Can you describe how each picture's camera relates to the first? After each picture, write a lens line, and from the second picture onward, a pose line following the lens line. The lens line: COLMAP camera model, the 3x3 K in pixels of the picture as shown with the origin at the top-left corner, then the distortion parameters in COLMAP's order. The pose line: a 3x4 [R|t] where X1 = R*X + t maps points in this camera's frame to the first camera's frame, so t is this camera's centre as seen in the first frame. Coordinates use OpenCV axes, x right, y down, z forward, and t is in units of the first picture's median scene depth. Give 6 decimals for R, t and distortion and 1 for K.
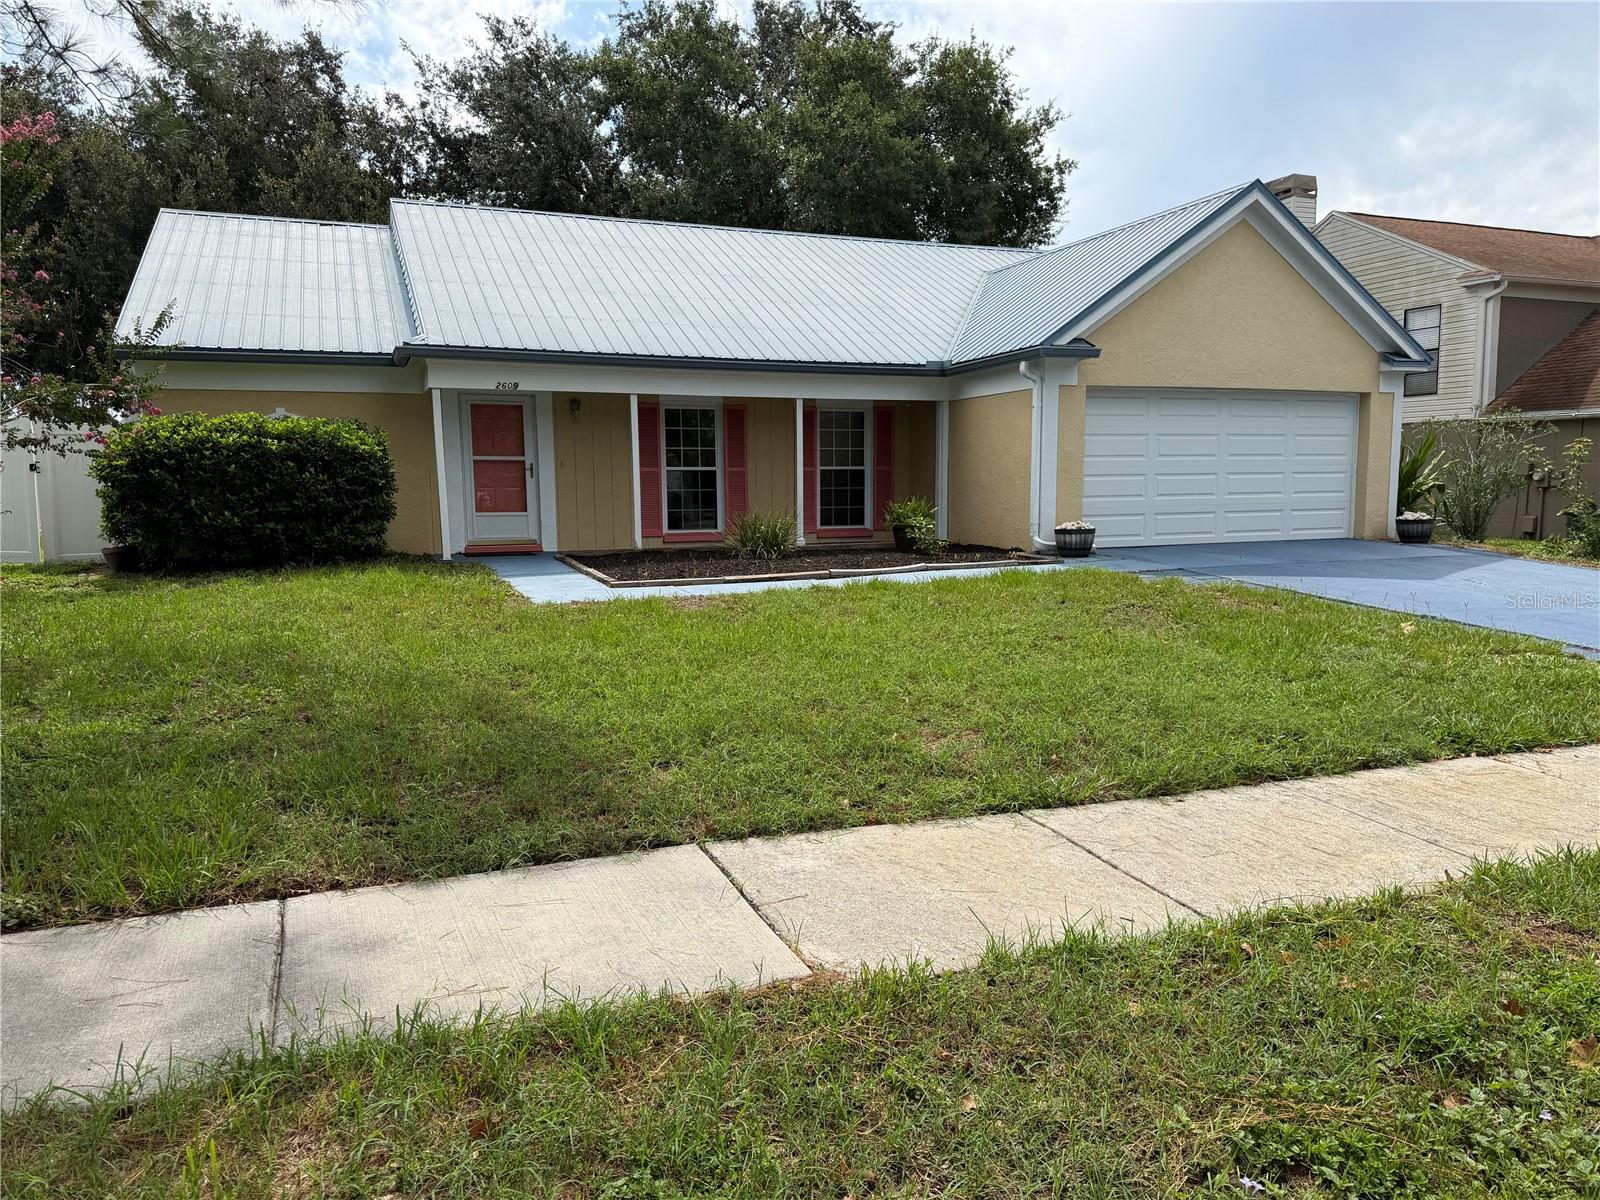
lens RADIAL K [[1119.2, 0, 800.0], [0, 1119.2, 600.0], [0, 0, 1]] dist [0.000172, -0.001968]
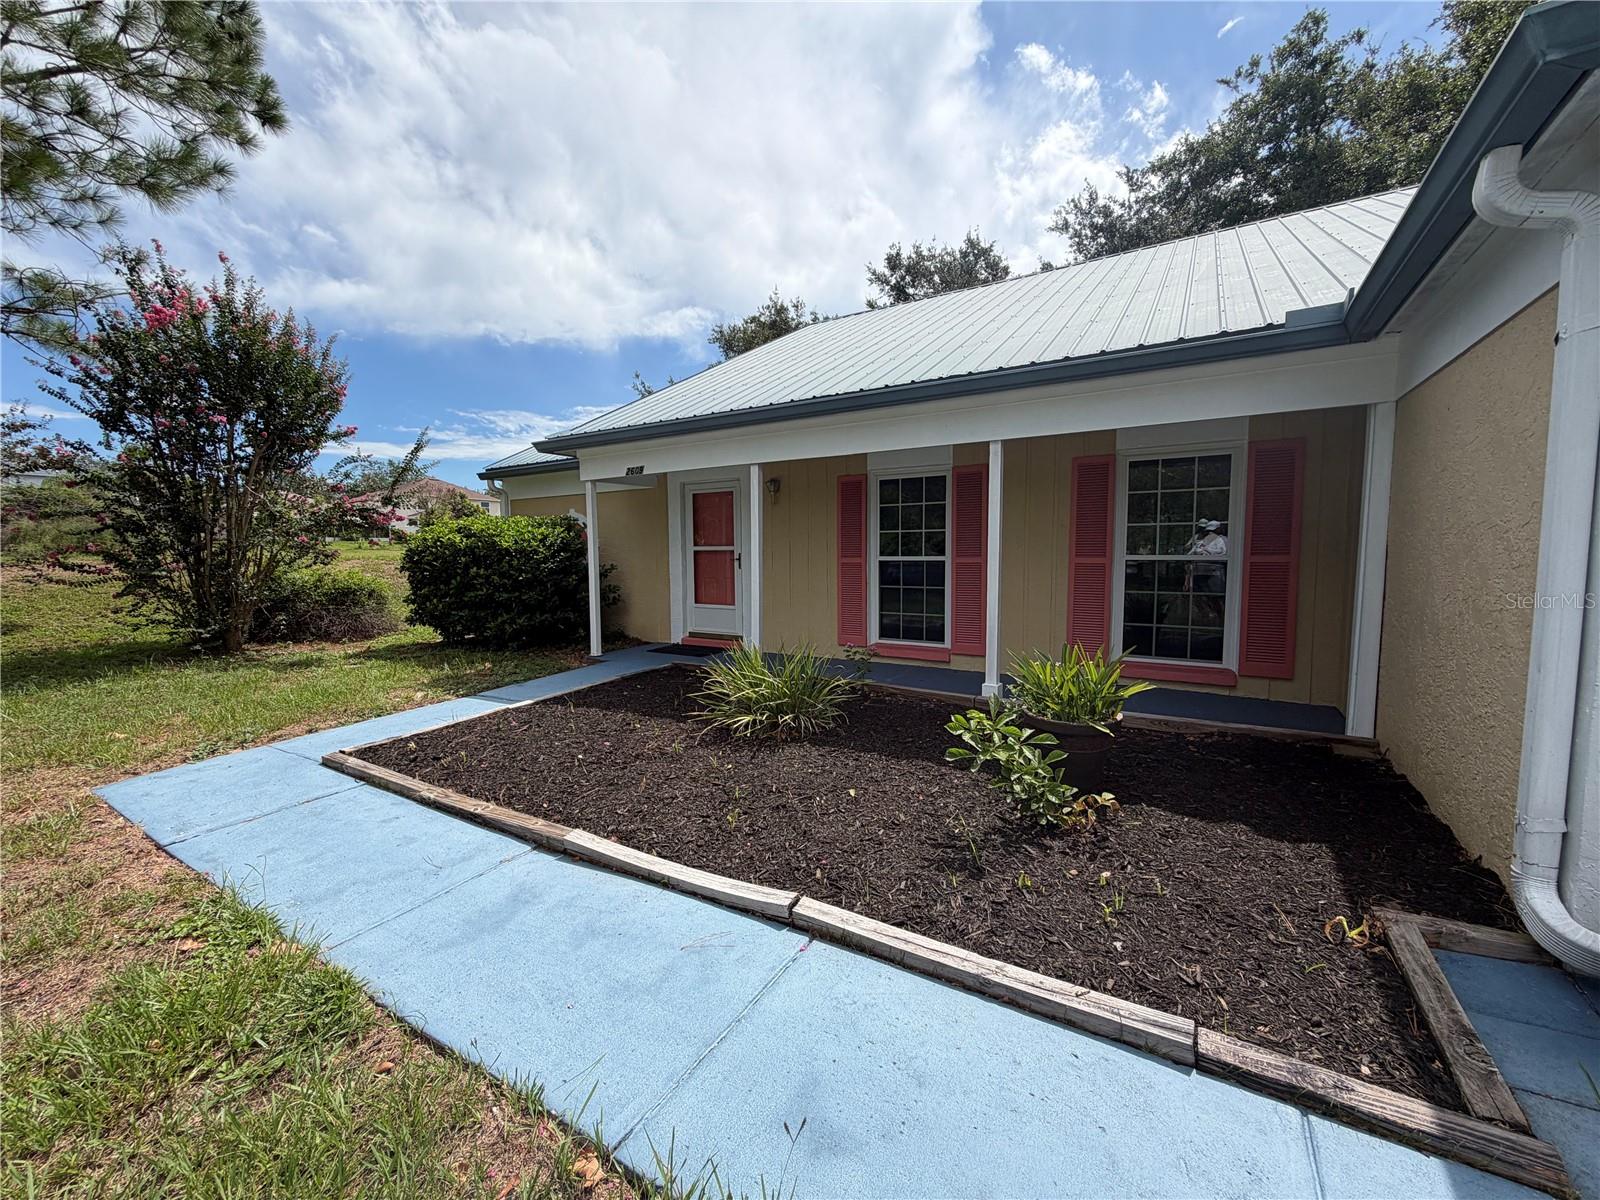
lens RADIAL K [[621.2, 0, 800.0], [0, 621.2, 600.0], [0, 0, 1]] dist [-0.002066, -0.000145]
pose [[0.590324, 0.065942, -0.804468, 0.198915], [-0.075010, 0.996826, 0.026667, -0.100150], [0.803674, 0.044601, 0.593397, 0.732234]]
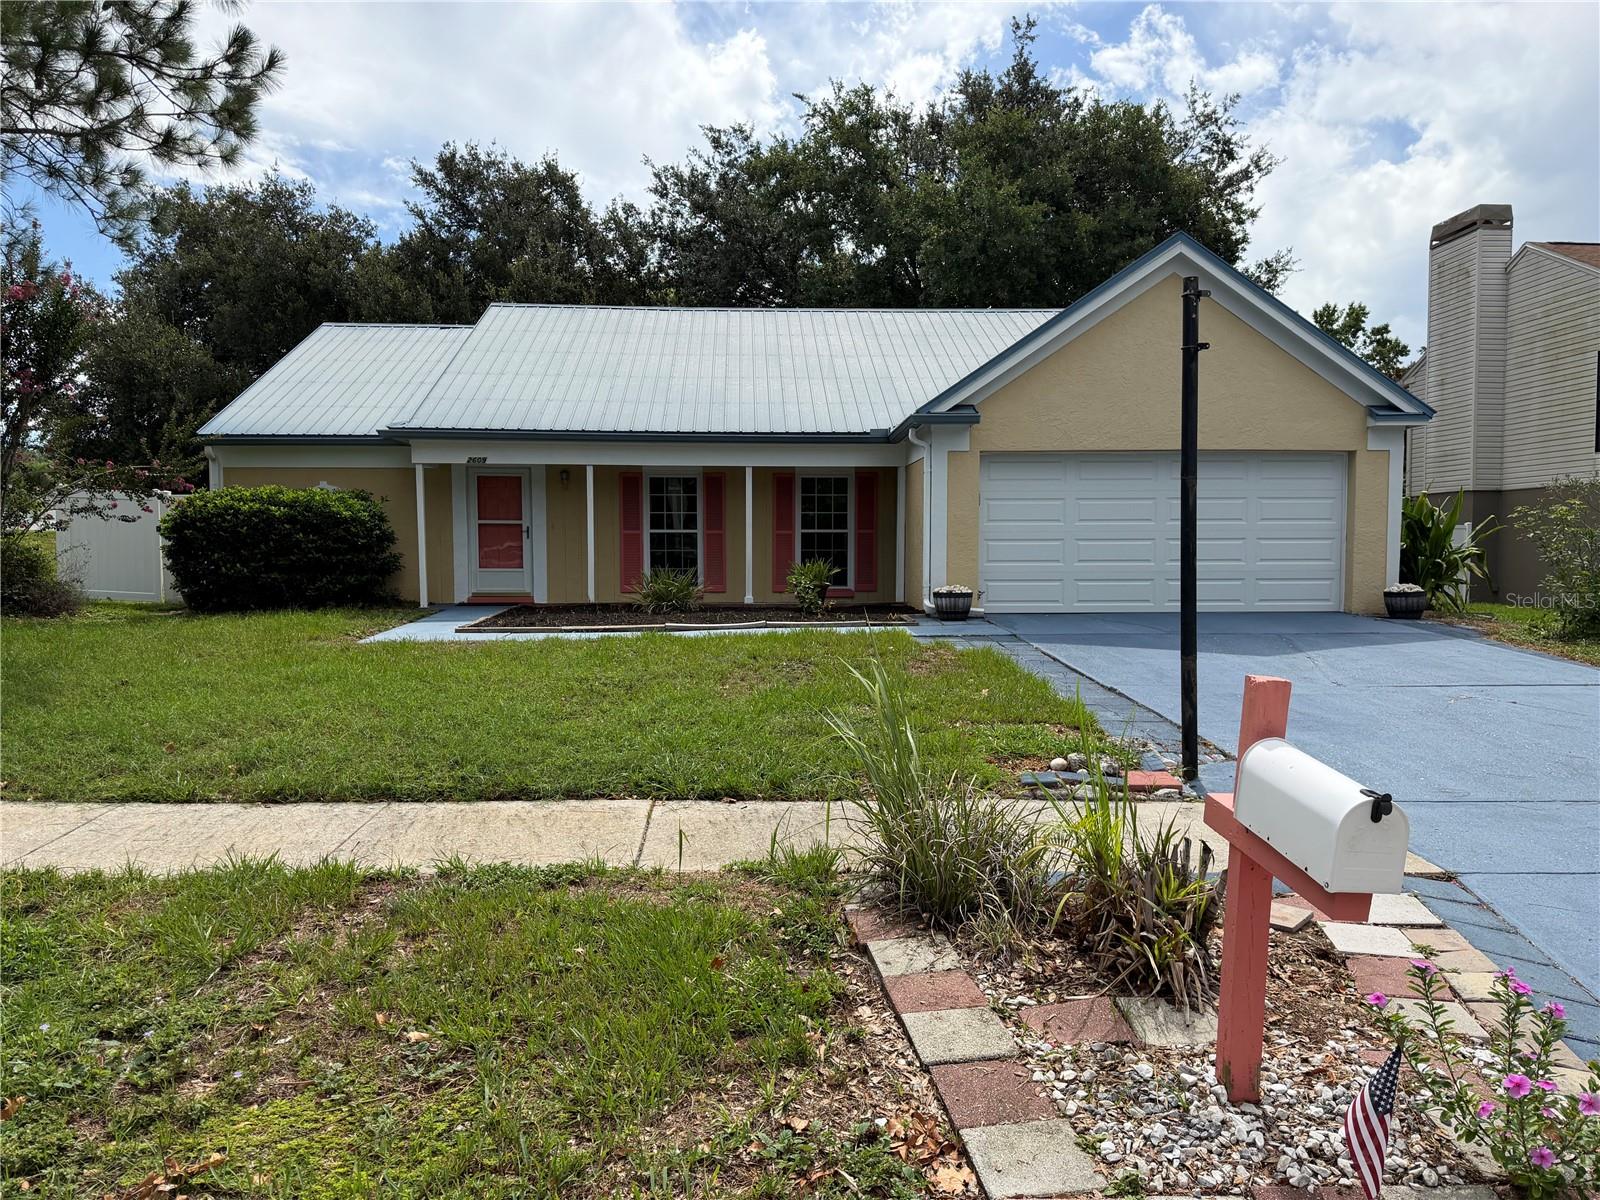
lens RADIAL K [[1108.4, 0, 800.0], [0, 1108.4, 600.0], [0, 0, 1]] dist [0.006557, 0.000762]
pose [[0.947119, 0.023988, -0.319984, 0.387068], [-0.041411, 0.998000, -0.047755, -0.003669], [0.318198, 0.058480, 0.946219, 0.015351]]
